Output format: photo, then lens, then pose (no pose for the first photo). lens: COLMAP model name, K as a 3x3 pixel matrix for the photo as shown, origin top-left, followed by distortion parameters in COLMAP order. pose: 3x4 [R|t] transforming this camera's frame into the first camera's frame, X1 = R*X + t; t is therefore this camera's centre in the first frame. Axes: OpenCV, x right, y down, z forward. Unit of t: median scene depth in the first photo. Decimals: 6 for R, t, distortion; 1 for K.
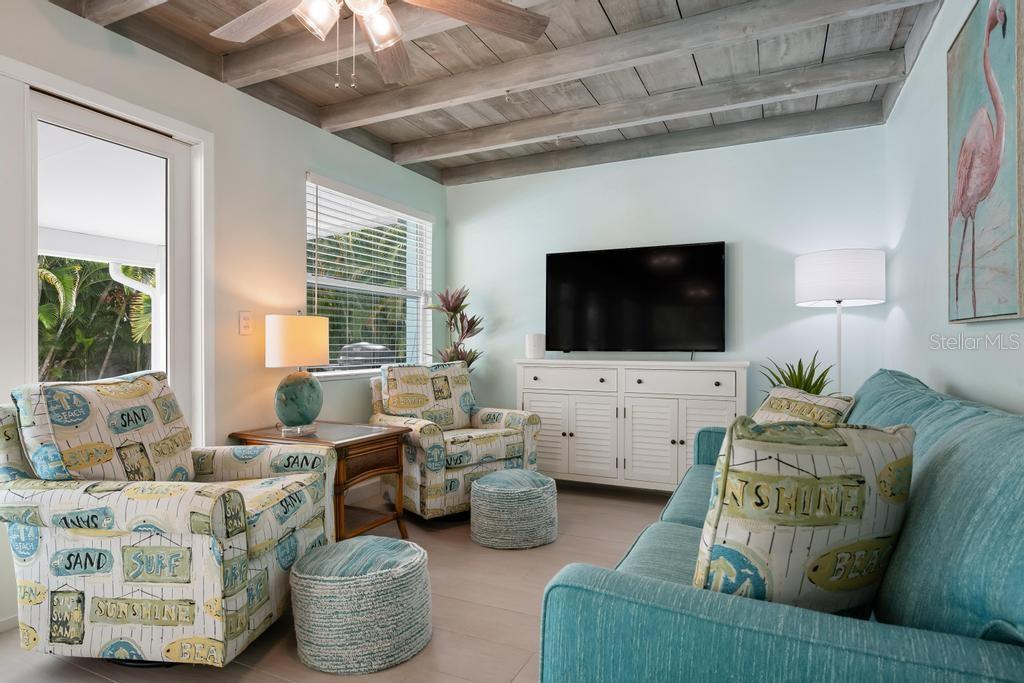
lens RADIAL K [[564.4, 0, 517.8], [0, 564.4, 344.4], [0, 0, 1]] dist [-0.000973, -0.001942]
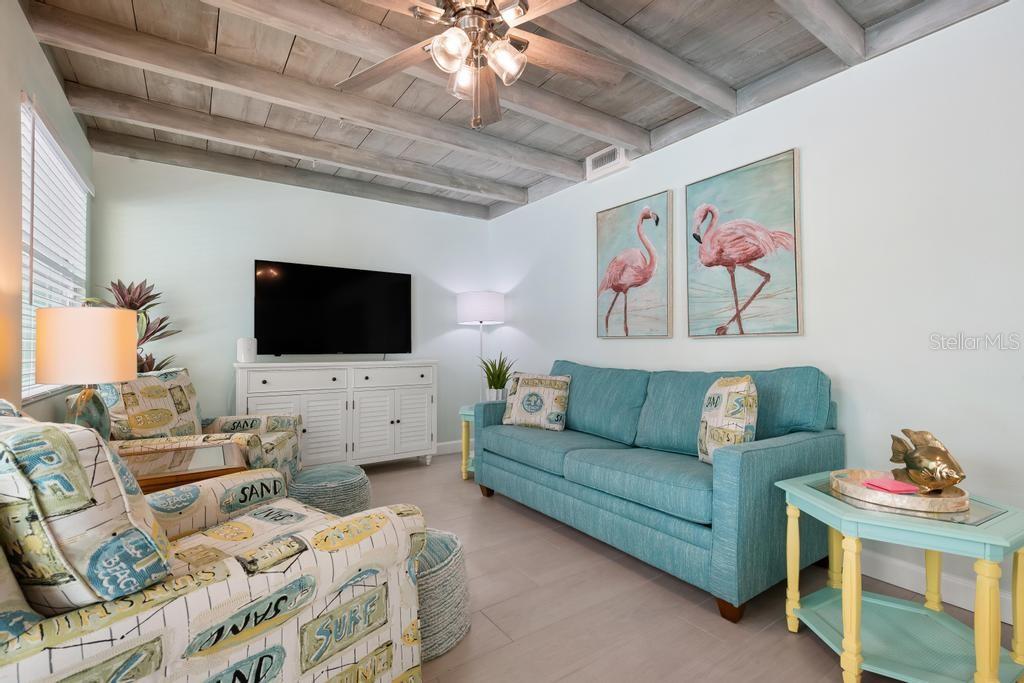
lens RADIAL K [[459.7, 0, 513.8], [0, 459.7, 341.4], [0, 0, 1]] dist [-0.003161, 0.002264]
pose [[0.503097, 0.008842, 0.864185, -0.529017], [0.002534, 0.999928, -0.011706, -0.002496], [-0.864226, 0.008079, 0.503038, 0.223820]]
